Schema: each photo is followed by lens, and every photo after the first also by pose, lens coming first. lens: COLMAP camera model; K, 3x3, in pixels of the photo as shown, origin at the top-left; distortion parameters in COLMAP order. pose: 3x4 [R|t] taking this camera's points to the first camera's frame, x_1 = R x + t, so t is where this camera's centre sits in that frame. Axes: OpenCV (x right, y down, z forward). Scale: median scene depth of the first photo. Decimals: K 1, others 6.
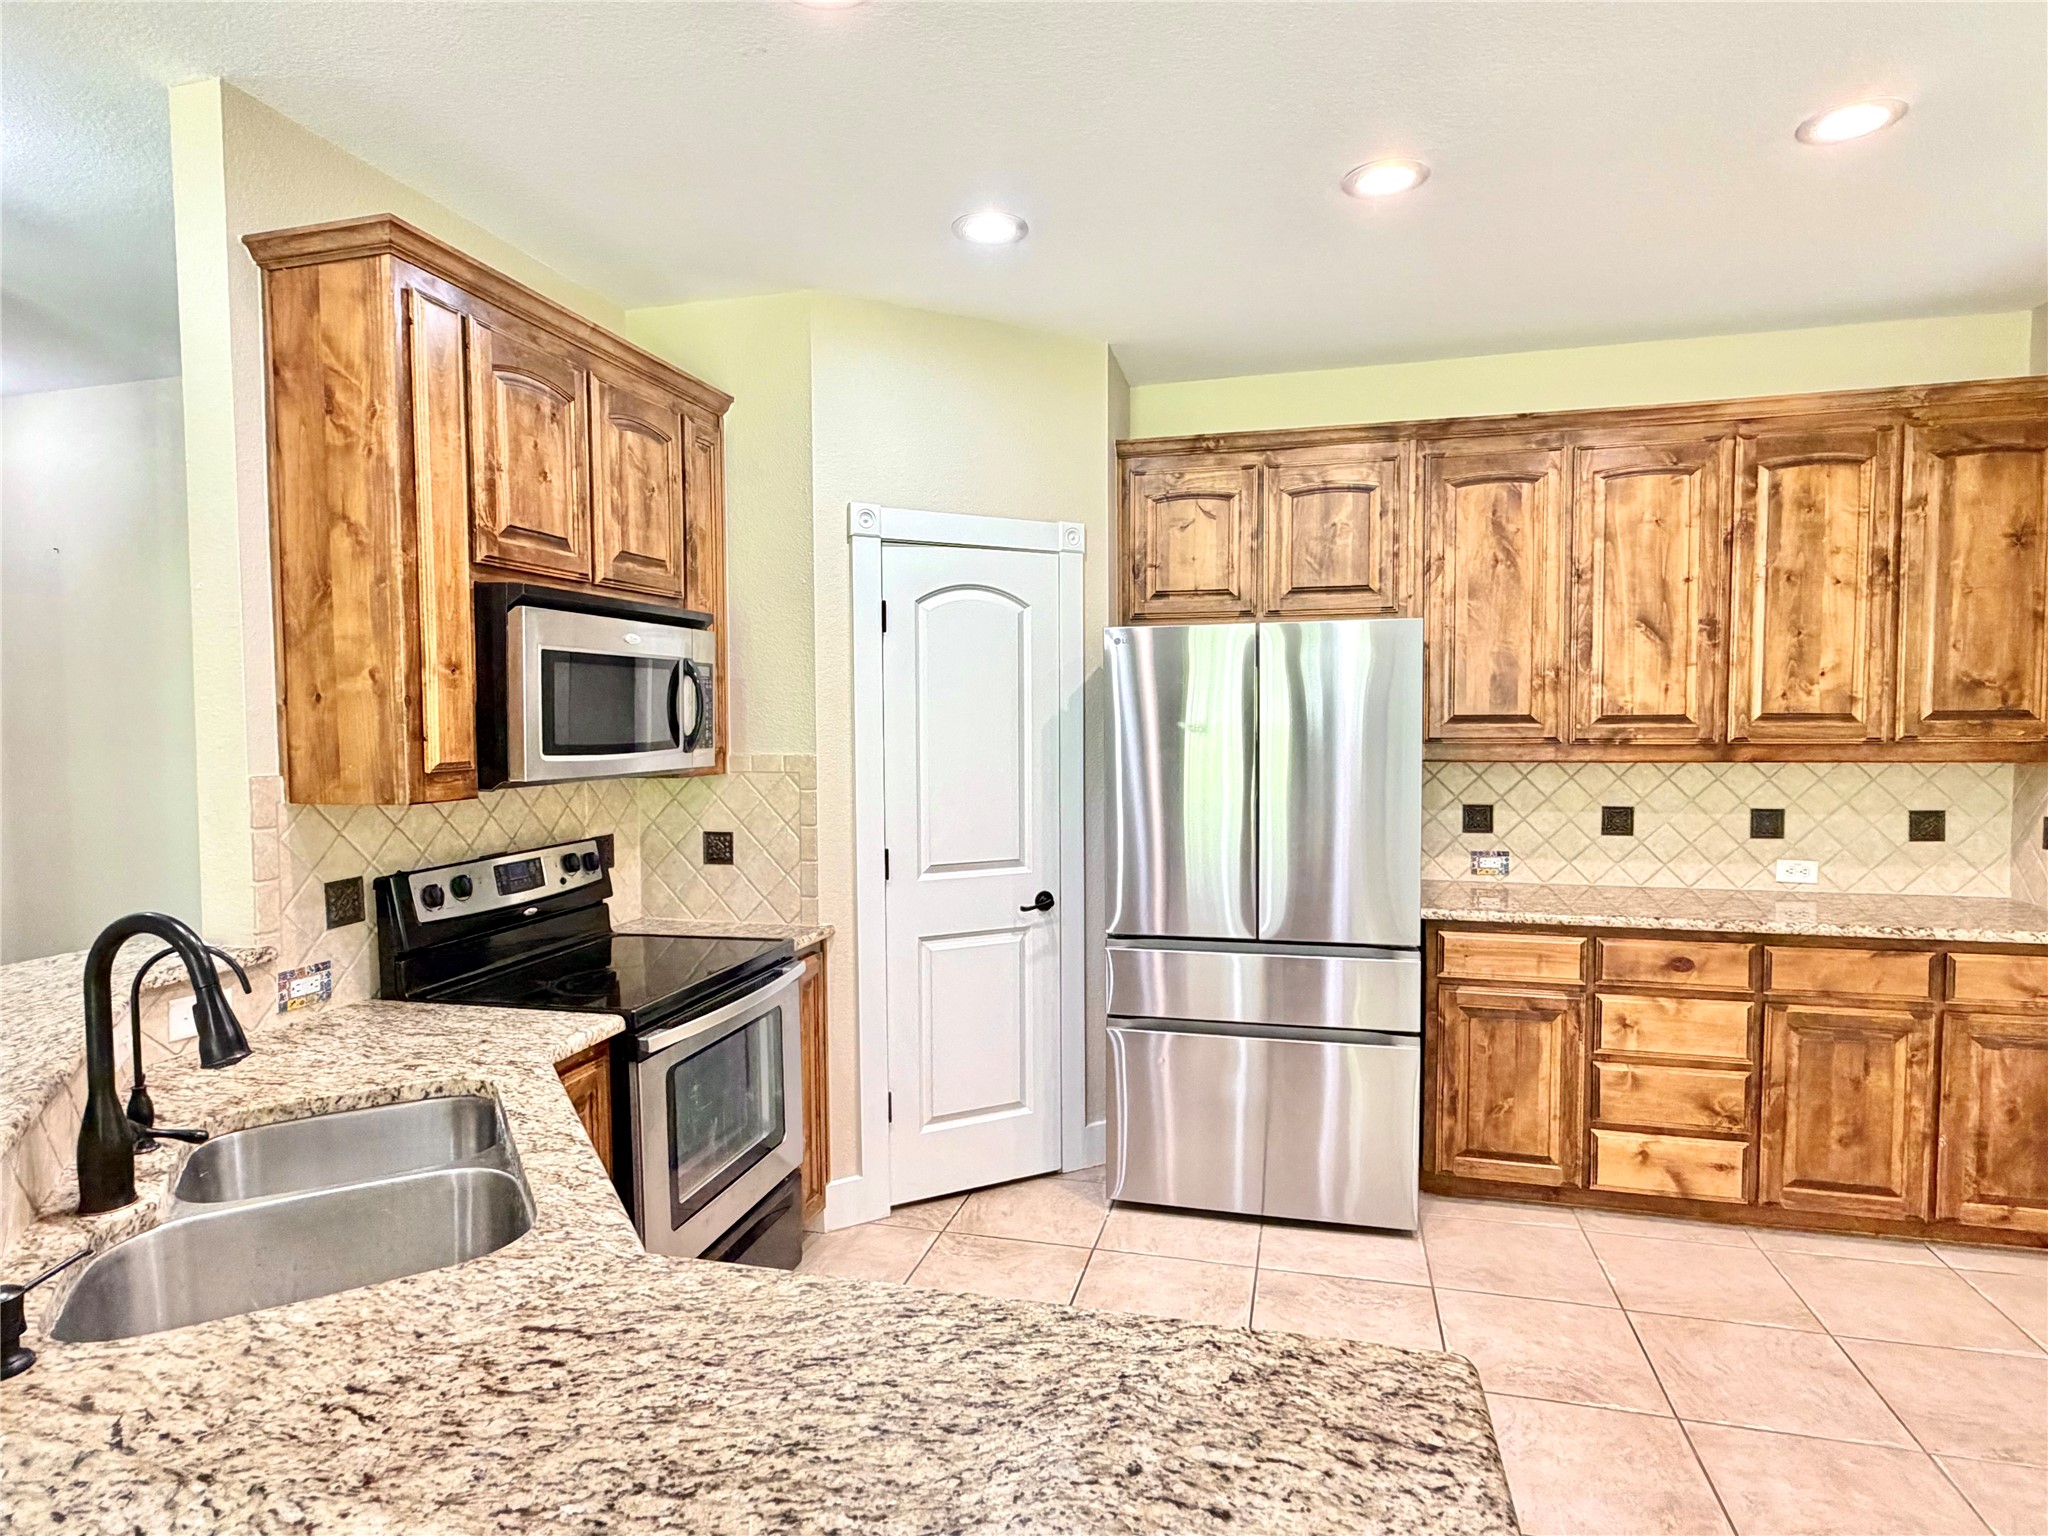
lens RADIAL K [[1127.5, 0, 1014.6], [0, 1127.5, 772.6], [0, 0, 1]] dist [-0.000321, -0.000027]
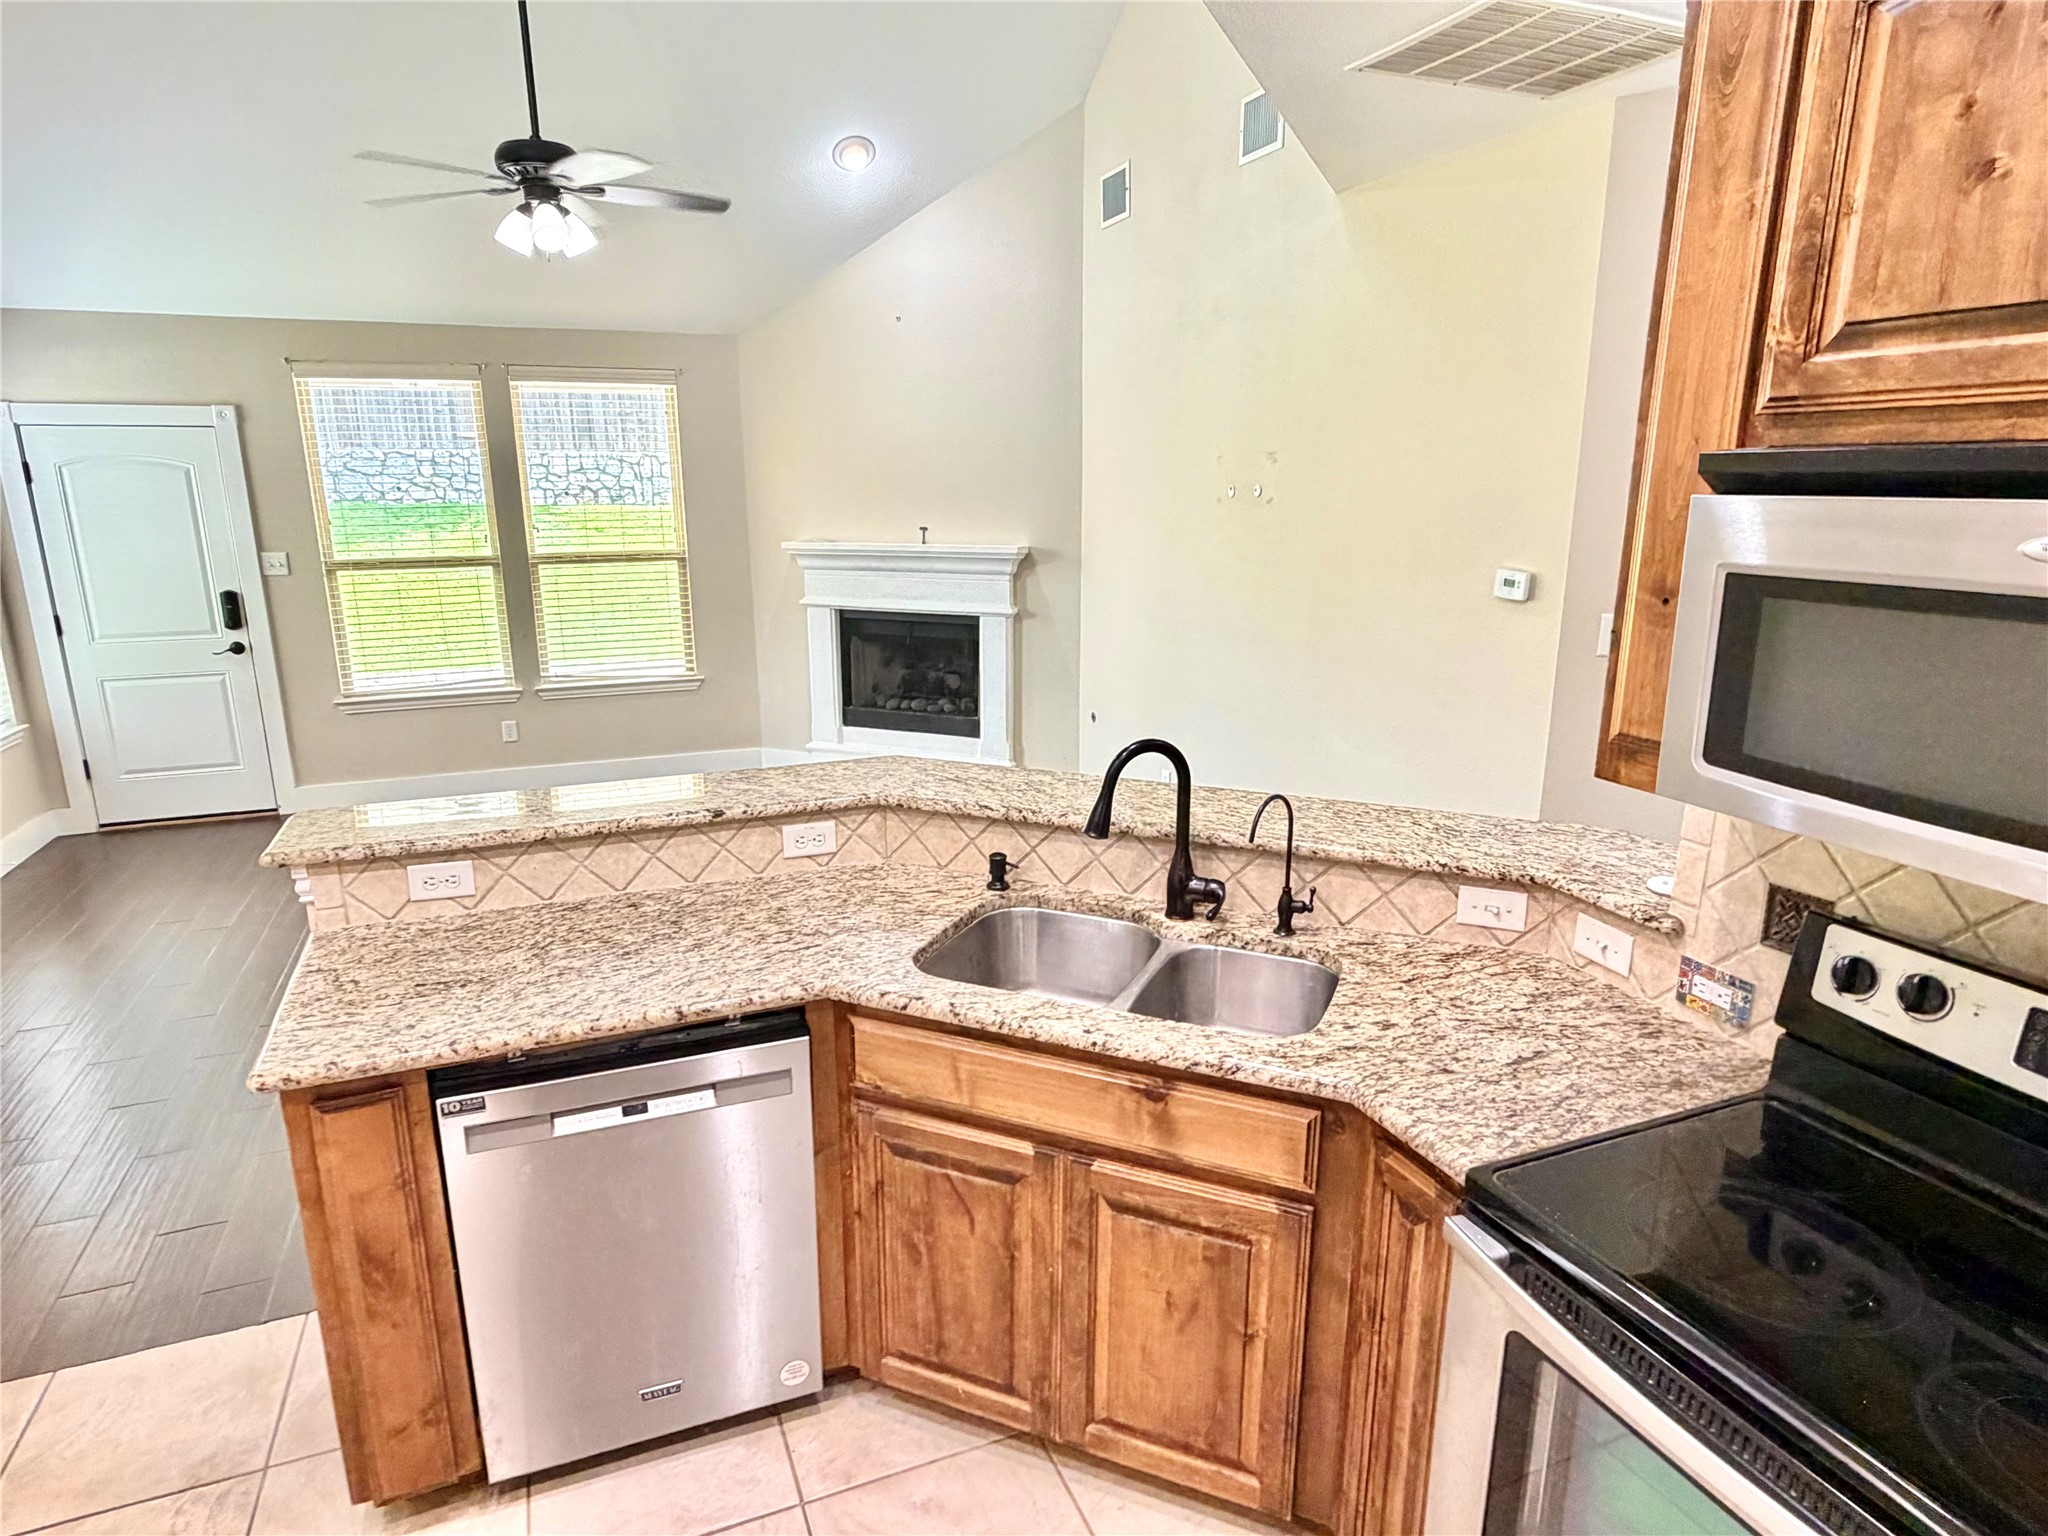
lens RADIAL K [[1177.2, 0, 1011.4], [0, 1177.2, 771.0], [0, 0, 1]] dist [-0.001235, 0.000249]
pose [[-0.799452, 0.156027, -0.580114, 0.145101], [-0.020481, 0.958041, 0.285899, -0.127527], [0.600381, 0.240444, -0.762712, 0.922727]]
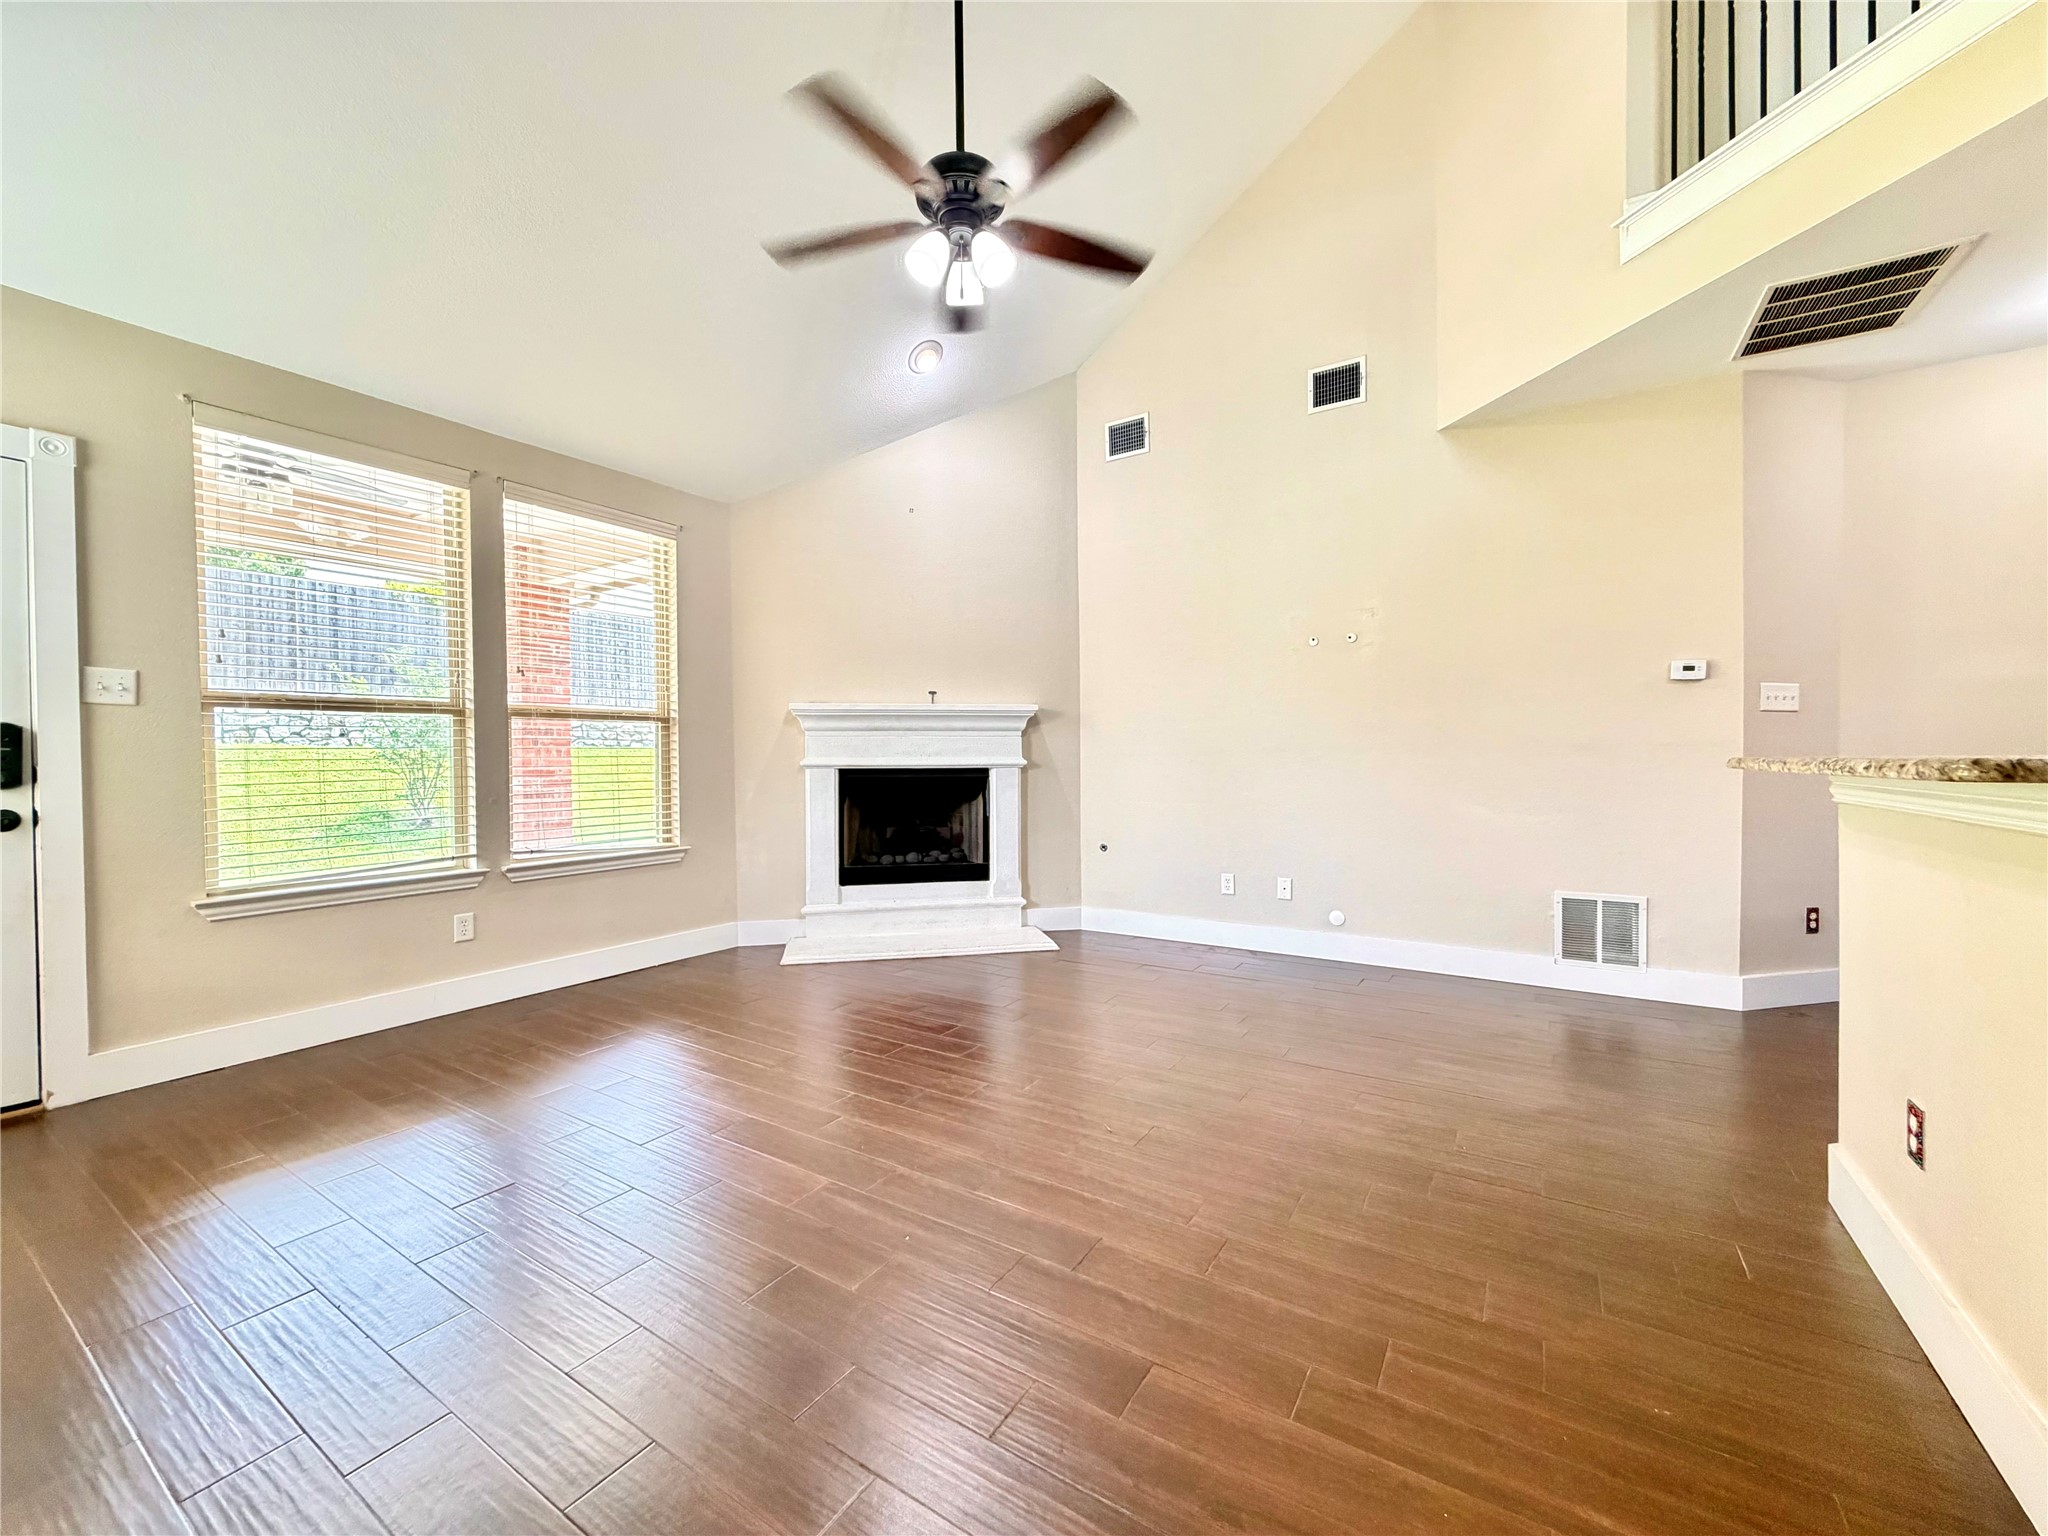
lens RADIAL K [[818.1, 0, 1017.2], [0, 818.1, 766.9], [0, 0, 1]] dist [0.000166, -0.000151]
pose [[-0.302989, 0.020331, -0.952777, 0.461540], [-0.040026, 0.998619, 0.034037, 0.140098], [0.952153, 0.048449, -0.301756, -0.200787]]
